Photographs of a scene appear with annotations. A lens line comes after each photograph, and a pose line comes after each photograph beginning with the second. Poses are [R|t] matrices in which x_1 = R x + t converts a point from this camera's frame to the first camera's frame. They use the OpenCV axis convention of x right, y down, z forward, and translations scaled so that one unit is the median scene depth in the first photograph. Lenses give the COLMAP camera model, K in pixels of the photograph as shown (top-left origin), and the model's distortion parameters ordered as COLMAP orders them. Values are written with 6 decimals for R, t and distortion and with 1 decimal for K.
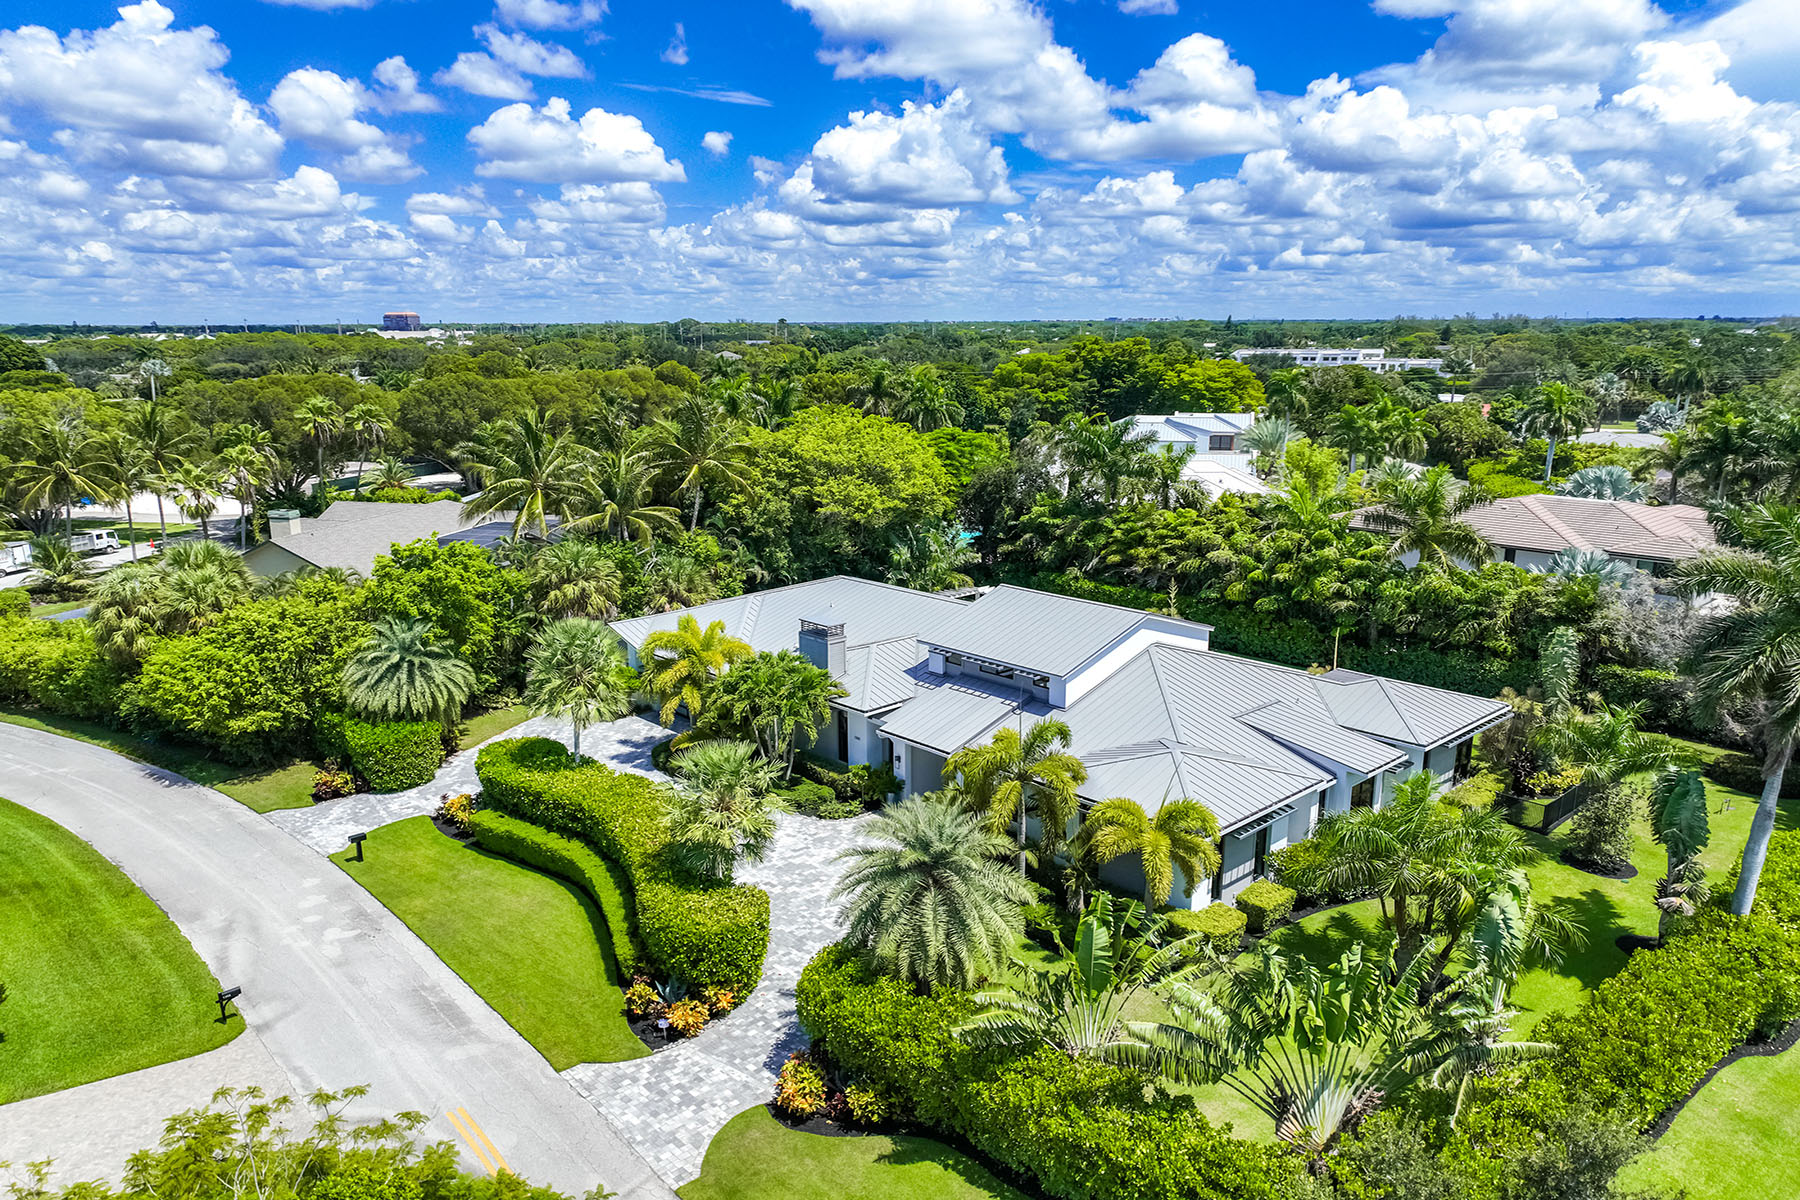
lens RADIAL K [[1284.2, 0, 904.7], [0, 1284.2, 581.6], [0, 0, 1]] dist [-0.004266, 0.008104]
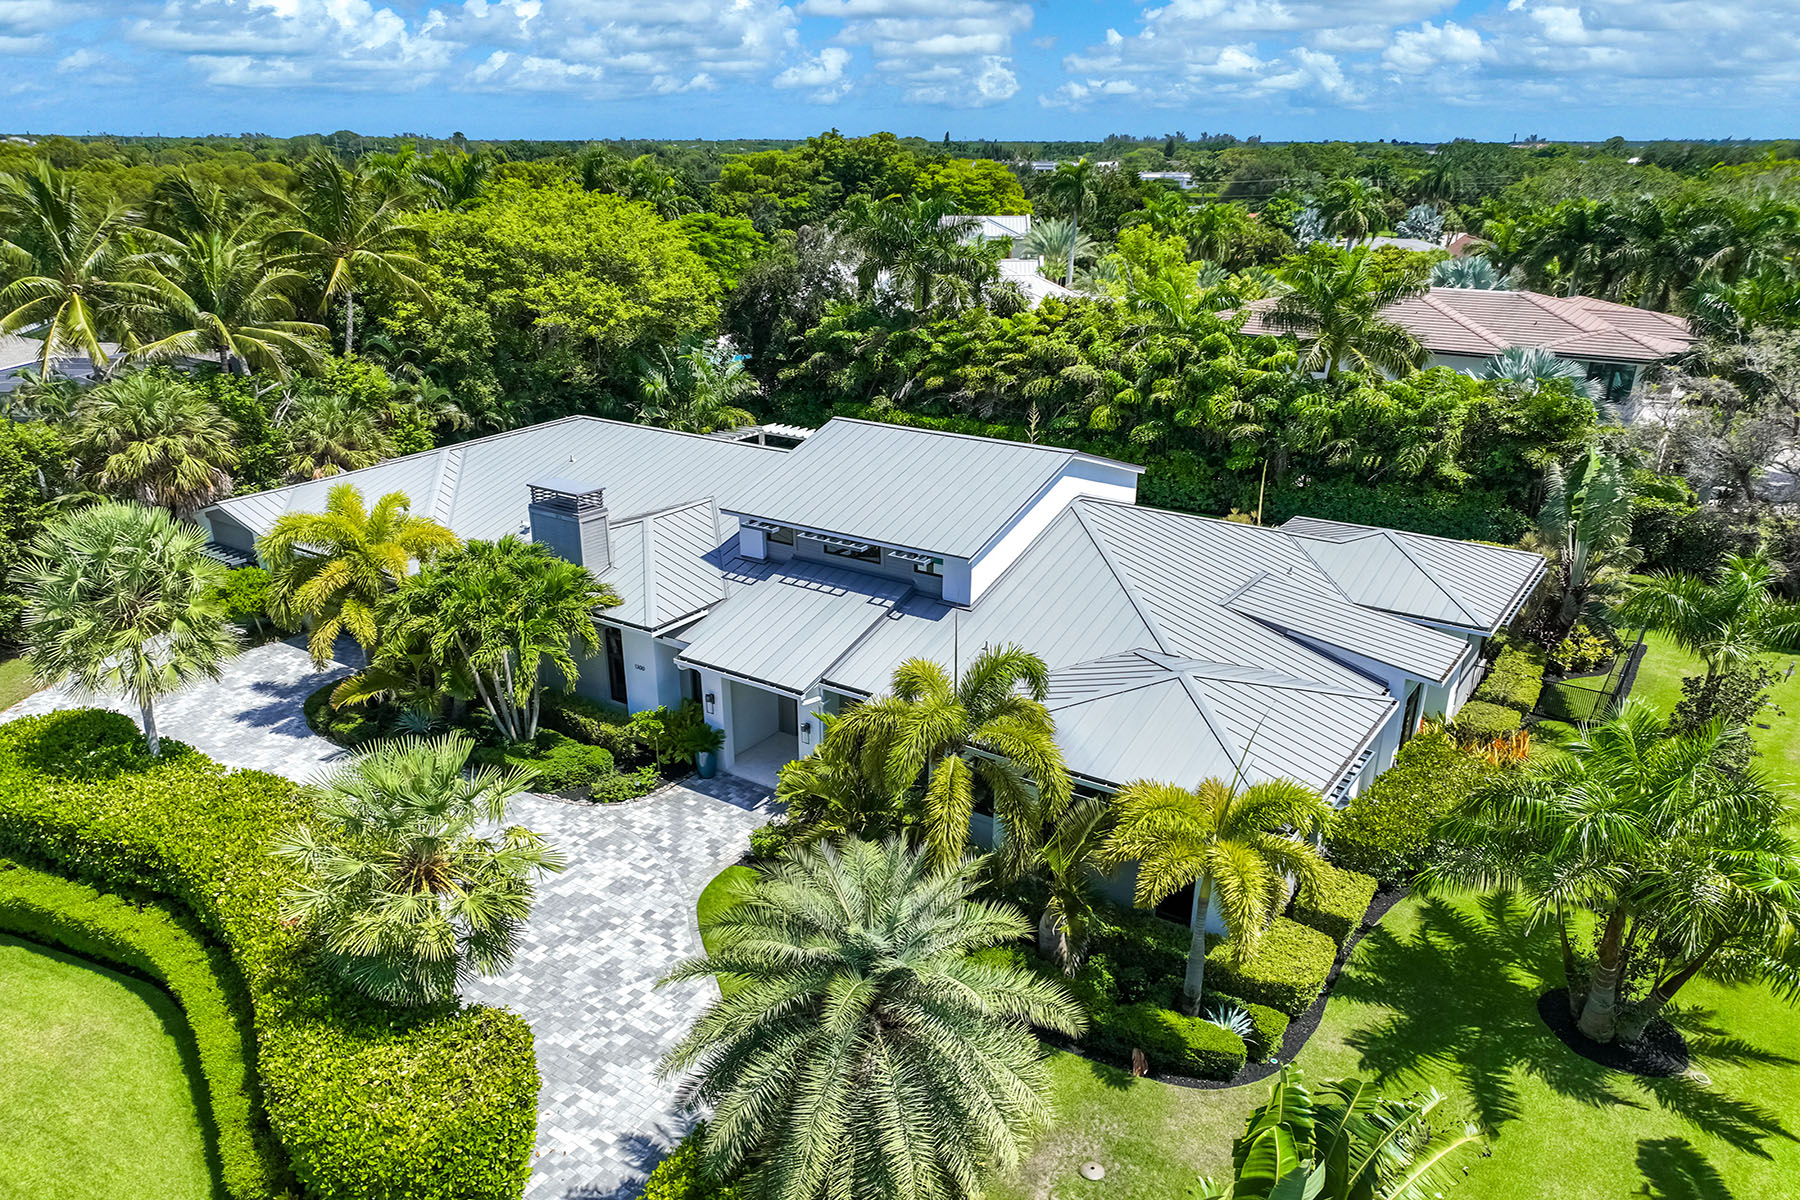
lens RADIAL K [[1274.8, 0, 921.8], [0, 1274.8, 647.8], [0, 0, 1]] dist [0.002737, 0.008771]
pose [[0.973005, -0.075848, 0.217962, -0.028703], [0.036427, 0.983086, 0.179485, 0.002025], [-0.227889, -0.166700, 0.959311, 0.269164]]
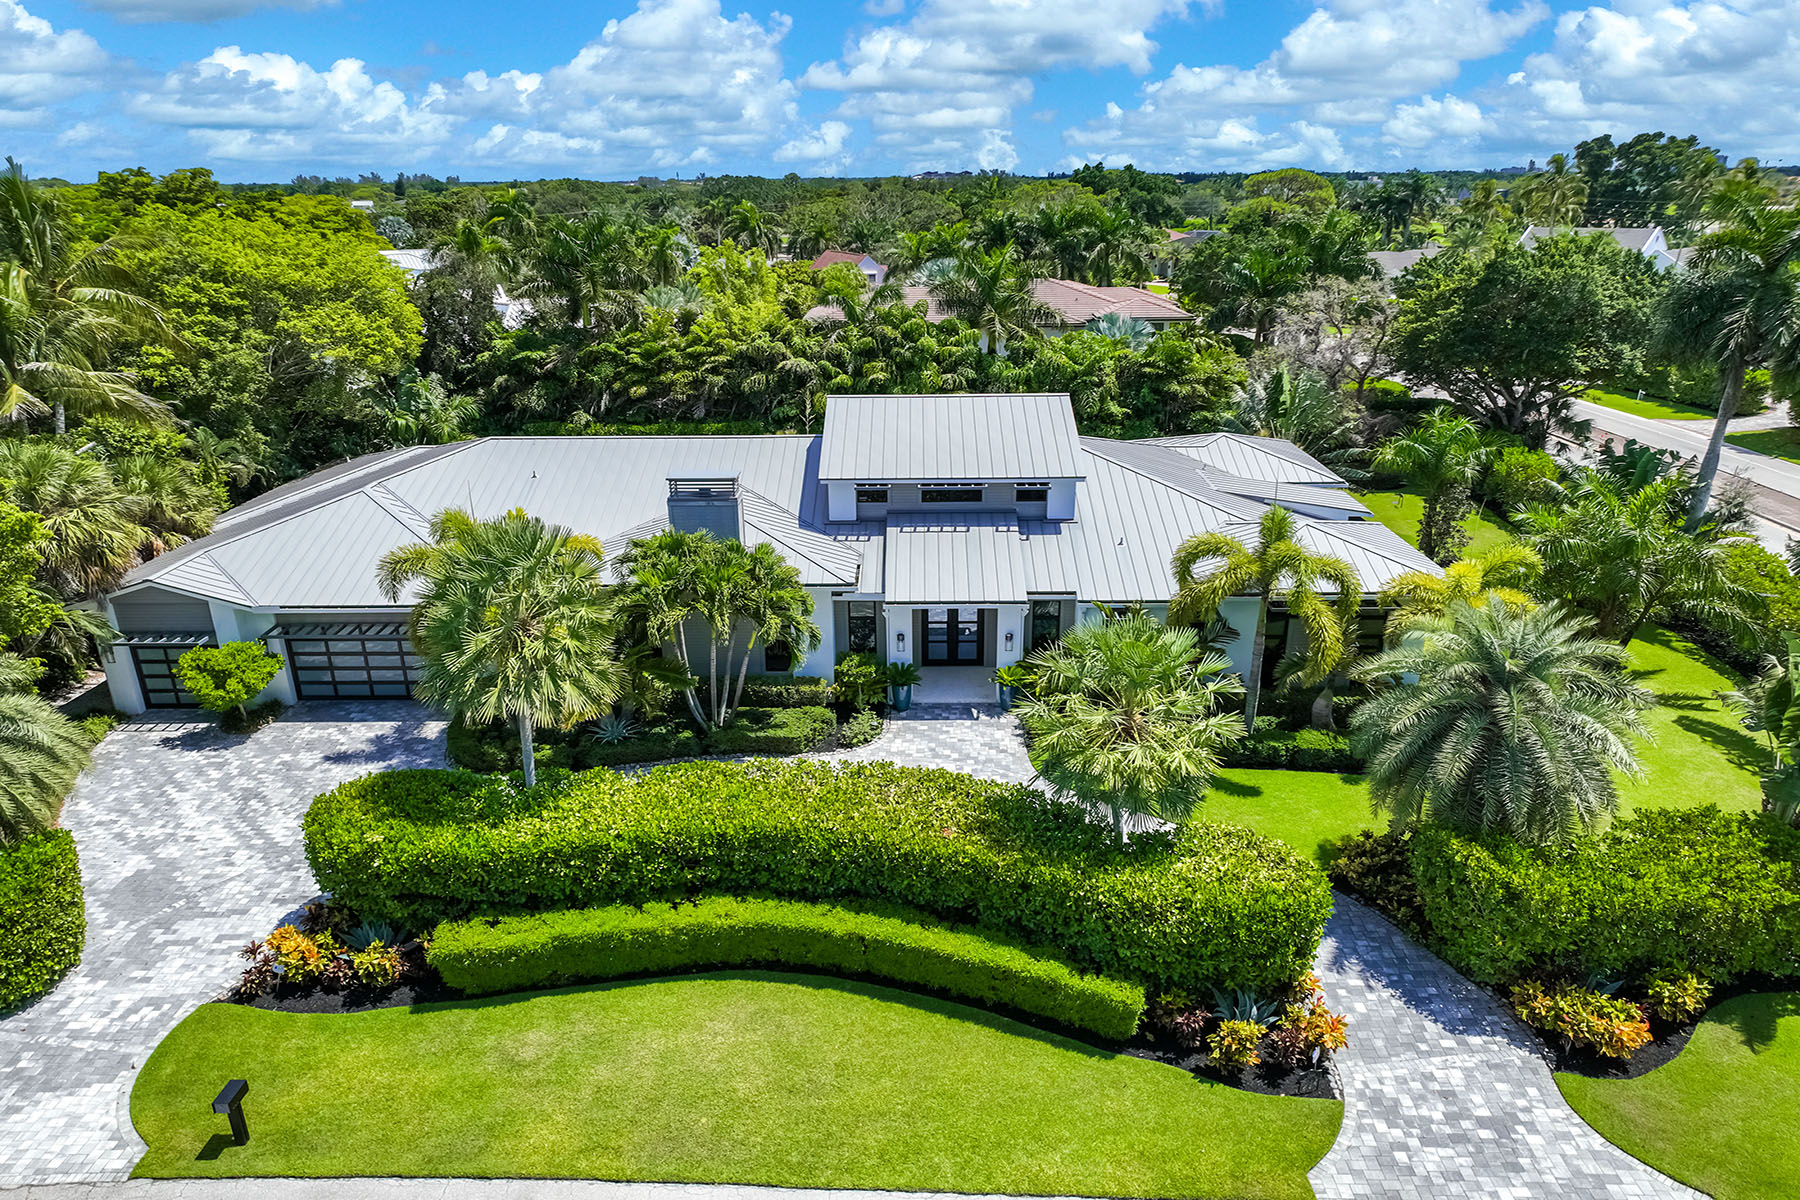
lens RADIAL K [[1284.2, 0, 904.7], [0, 1284.2, 581.6], [0, 0, 1]] dist [-0.004266, 0.008104]
pose [[0.680600, -0.218753, 0.699236, -0.359918], [0.150401, 0.975776, 0.158874, -0.004287], [-0.717051, -0.002964, 0.697014, 0.363676]]
